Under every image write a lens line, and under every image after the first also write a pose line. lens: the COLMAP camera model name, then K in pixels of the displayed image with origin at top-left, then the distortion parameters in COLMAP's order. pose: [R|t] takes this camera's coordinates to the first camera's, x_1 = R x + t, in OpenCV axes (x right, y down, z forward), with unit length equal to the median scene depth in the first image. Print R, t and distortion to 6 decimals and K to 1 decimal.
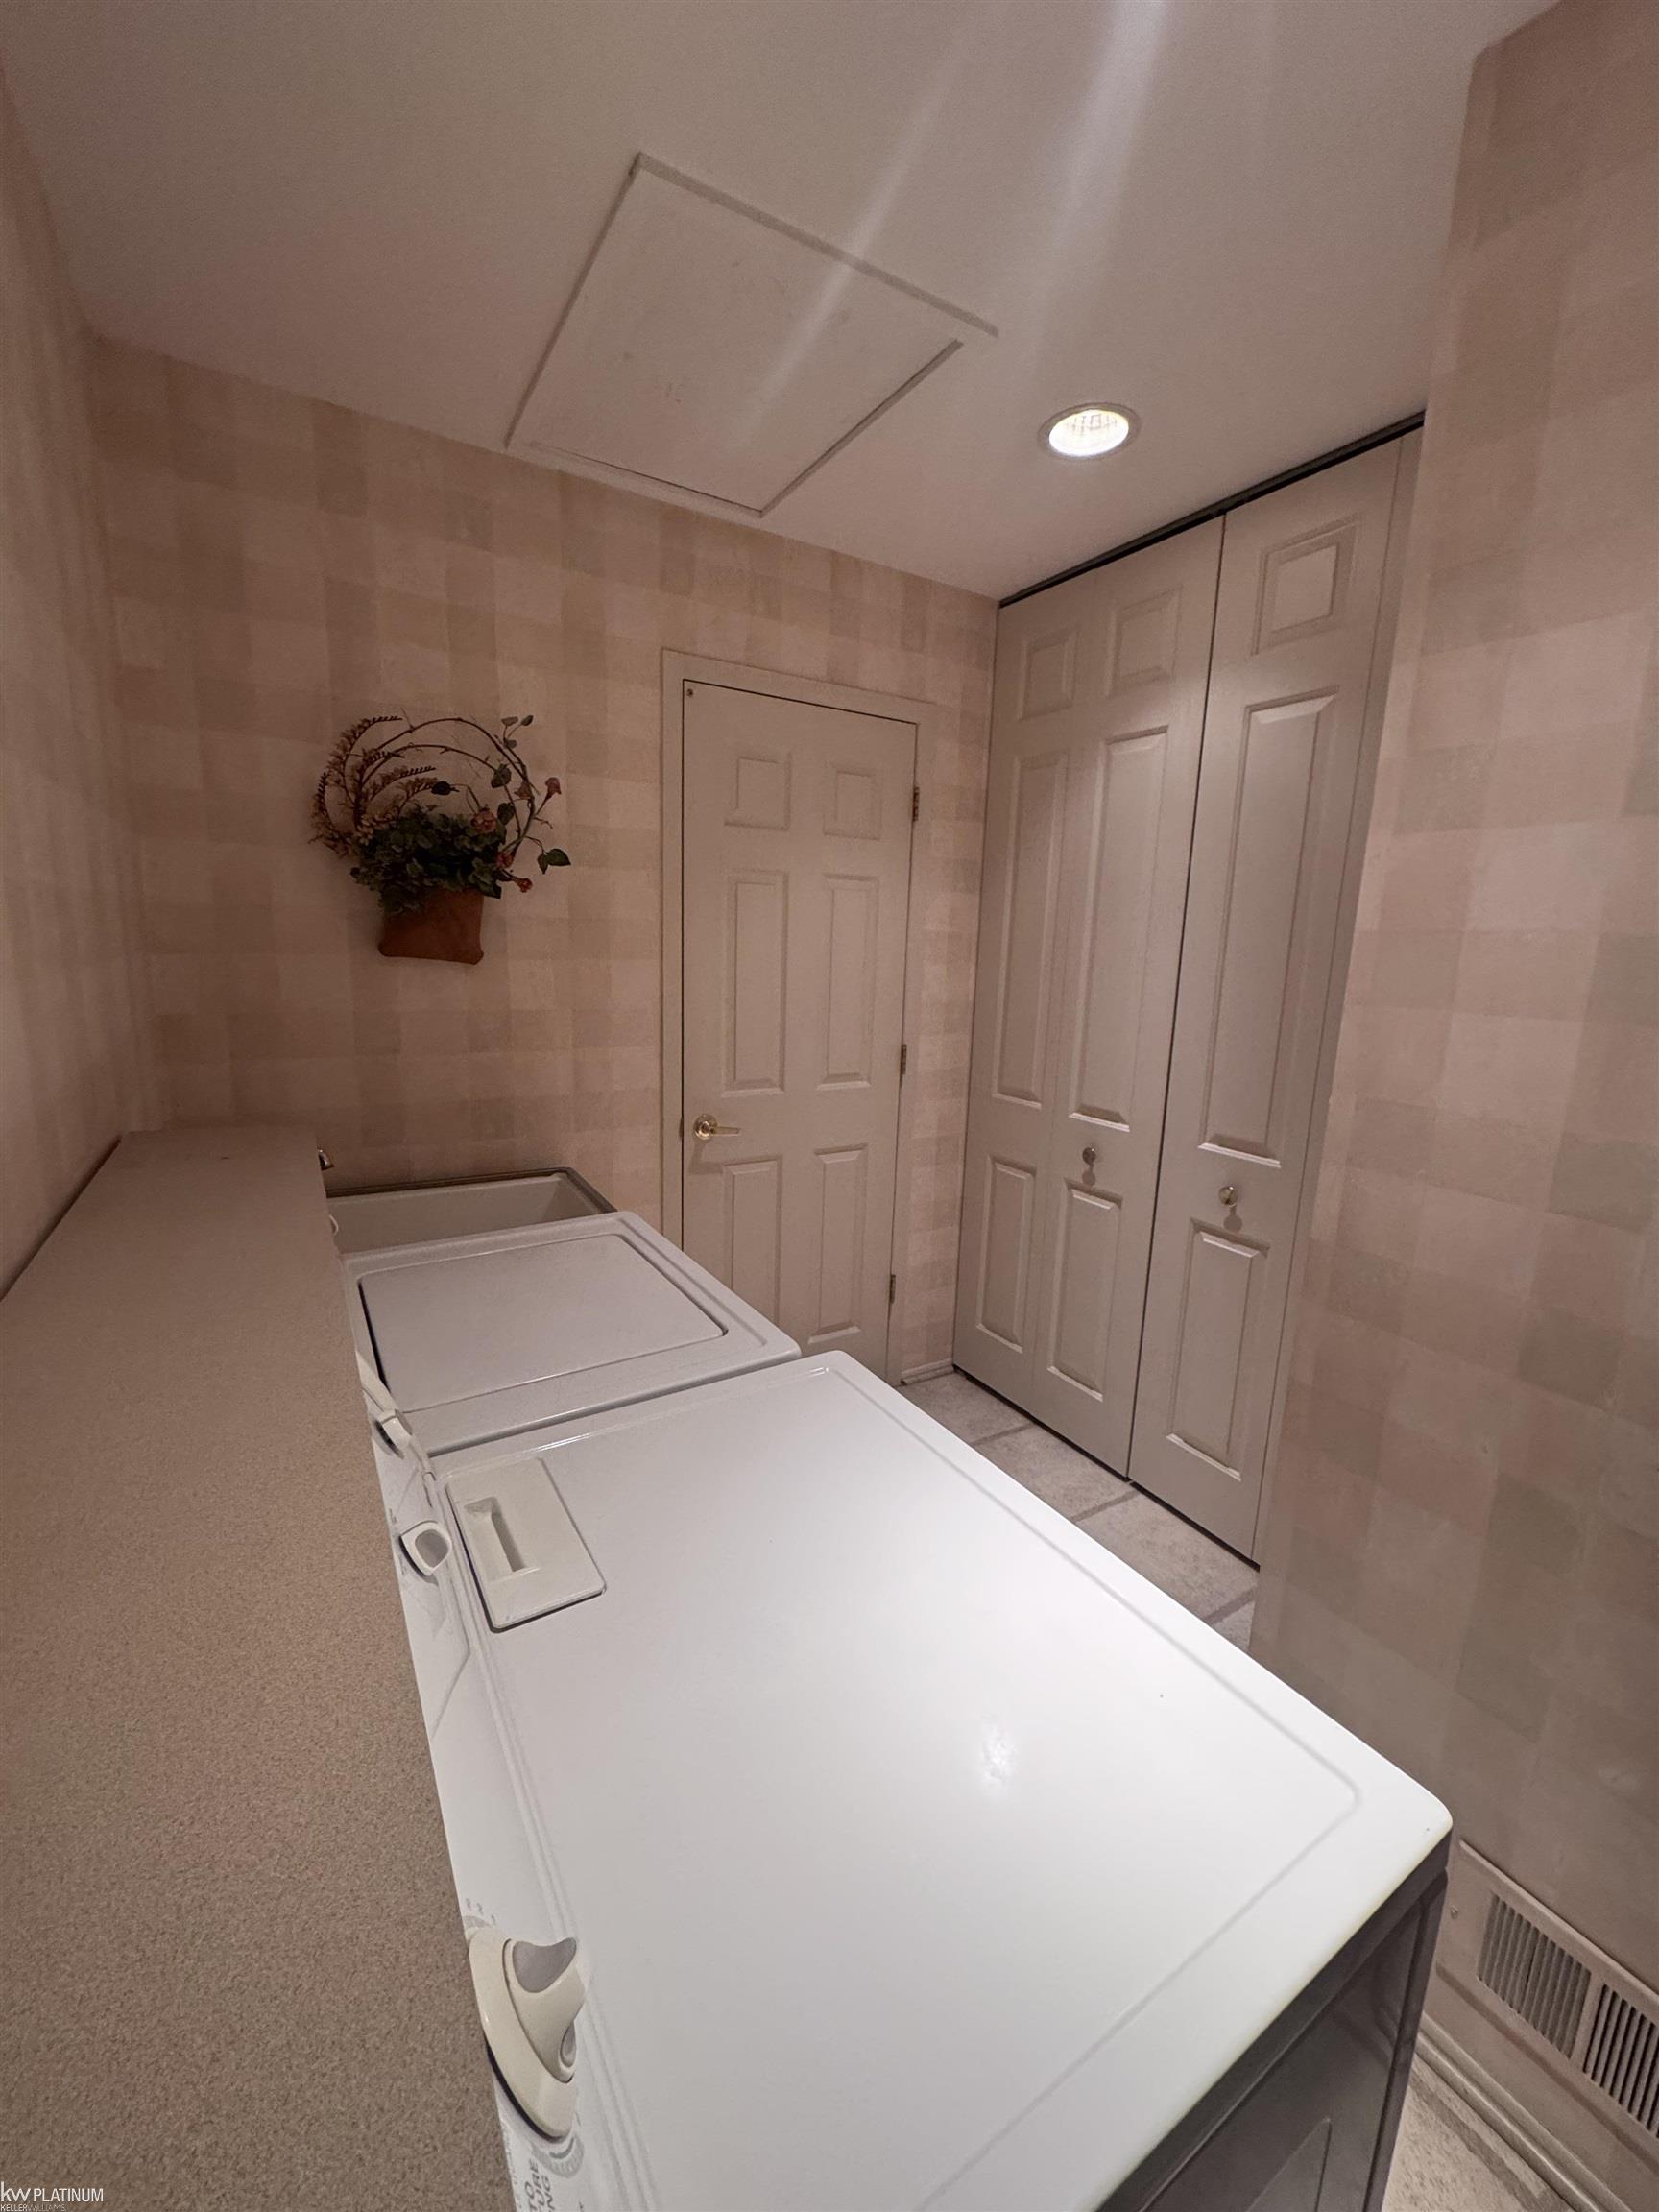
lens RADIAL K [[881.2, 0, 826.0], [0, 881.2, 1104.9], [0, 0, 1]] dist [-0.006848, 0.001240]
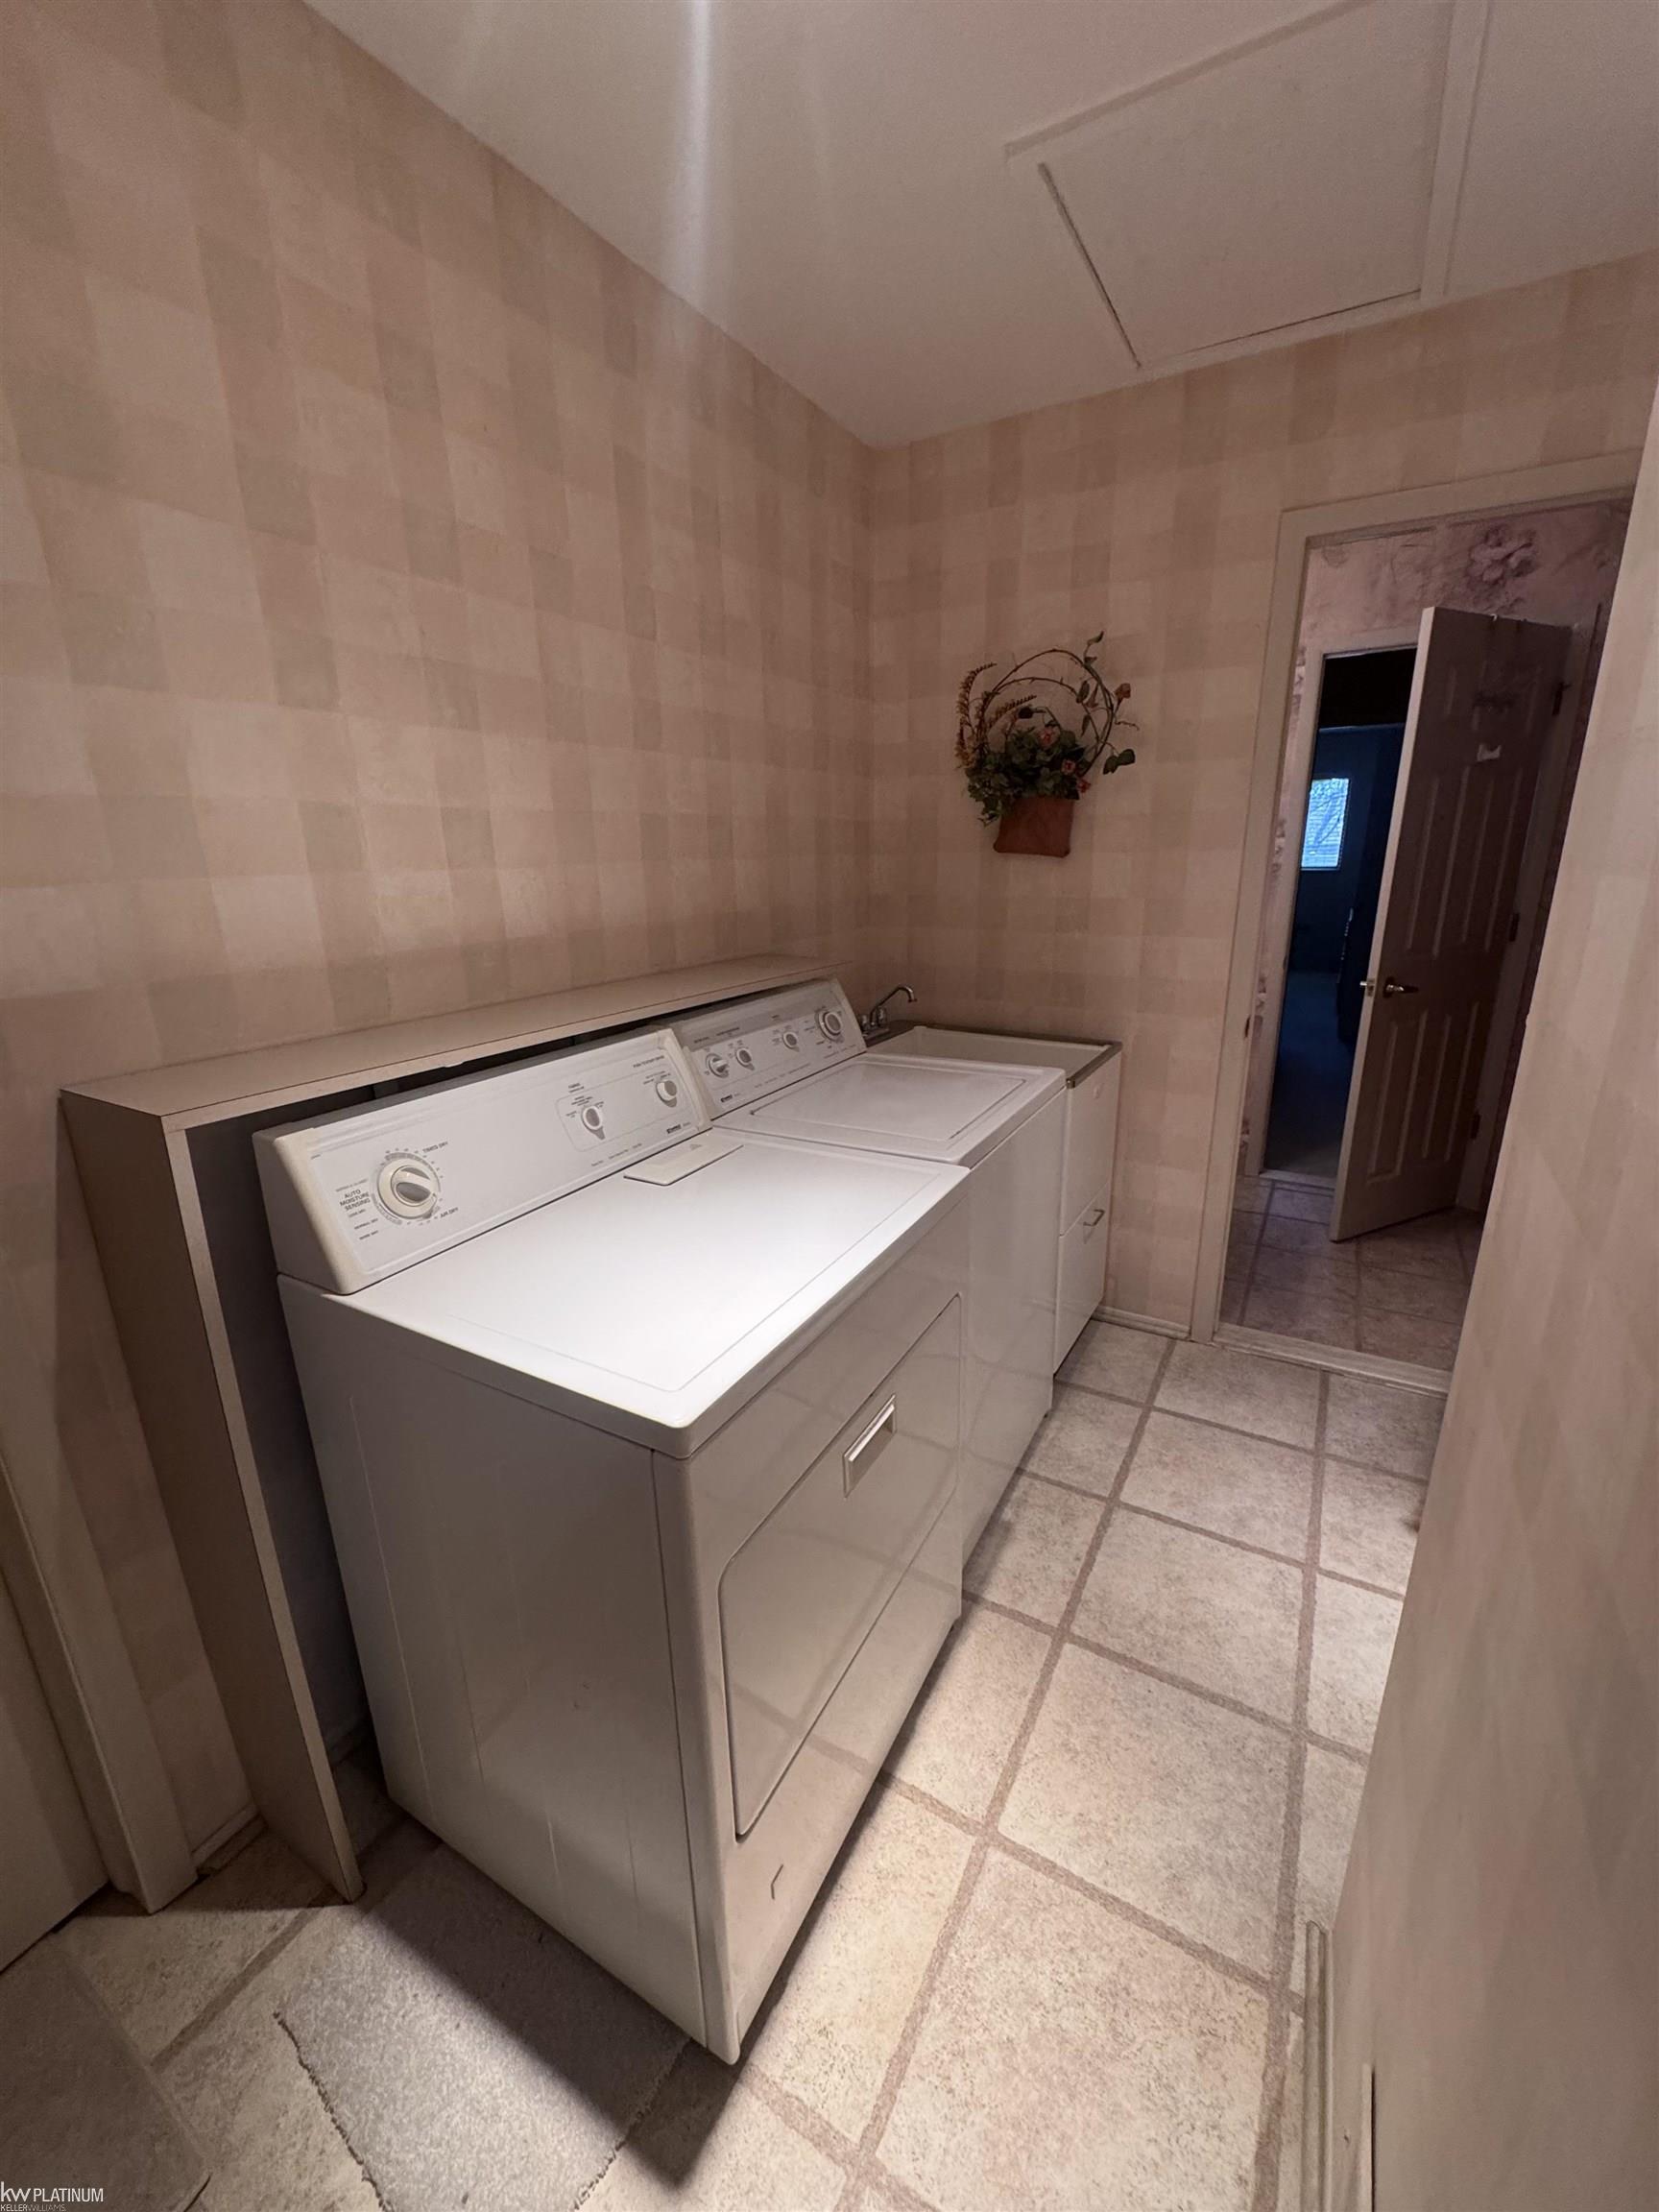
lens RADIAL K [[881.2, 0, 834.3], [0, 881.2, 1105.4], [0, 0, 1]] dist [-0.006848, 0.001240]
pose [[0.490209, 0.209395, -0.846078, 0.566799], [-0.125701, 0.977550, 0.169103, 0.006969], [0.862493, 0.023457, 0.505525, 0.136163]]
